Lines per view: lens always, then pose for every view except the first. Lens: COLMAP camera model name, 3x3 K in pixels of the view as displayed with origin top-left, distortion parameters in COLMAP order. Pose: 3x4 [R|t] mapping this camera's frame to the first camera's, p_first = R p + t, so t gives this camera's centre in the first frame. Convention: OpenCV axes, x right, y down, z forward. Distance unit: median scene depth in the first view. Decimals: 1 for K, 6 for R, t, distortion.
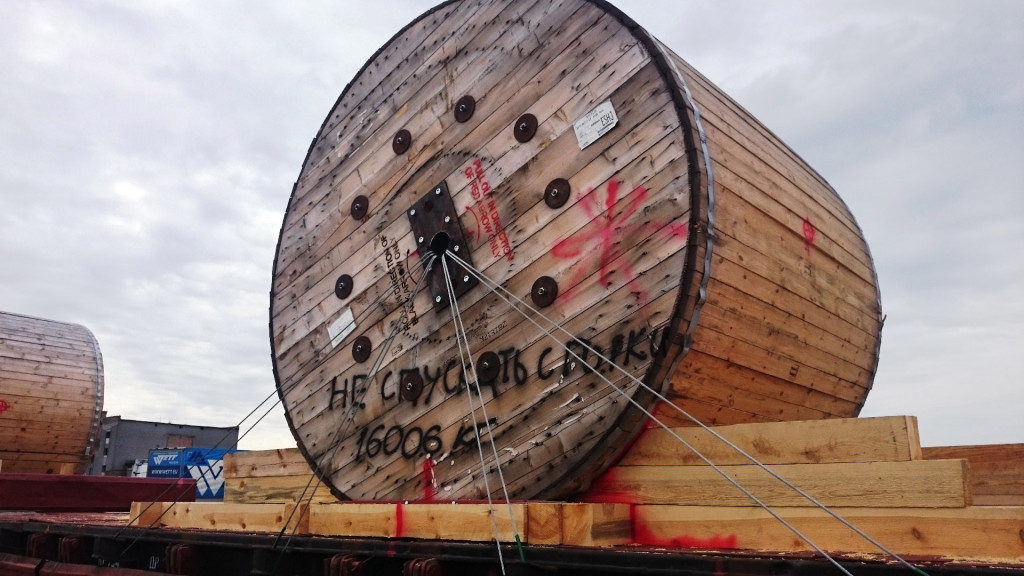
lens RADIAL K [[805.8, 0, 510.9], [0, 805.8, 280.6], [0, 0, 1]] dist [0.205729, -0.462447]
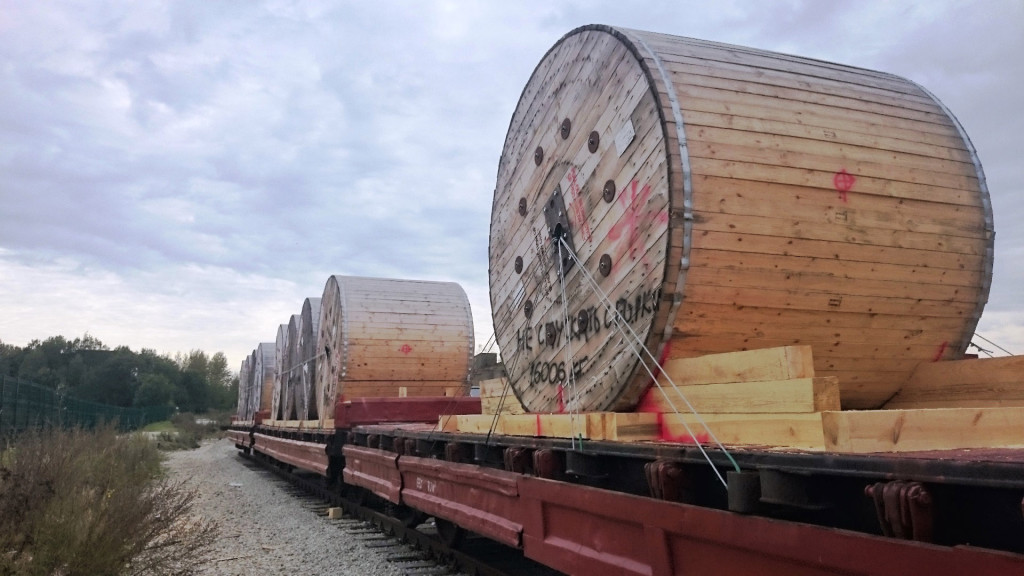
lens RADIAL K [[805.8, 0, 510.9], [0, 805.8, 280.6], [0, 0, 1]] dist [0.205729, -0.462447]
pose [[0.874050, -0.094970, -0.476463, 0.538783], [0.143427, 0.987438, 0.066290, -0.072777], [0.464183, -0.126278, 0.876692, -0.284970]]
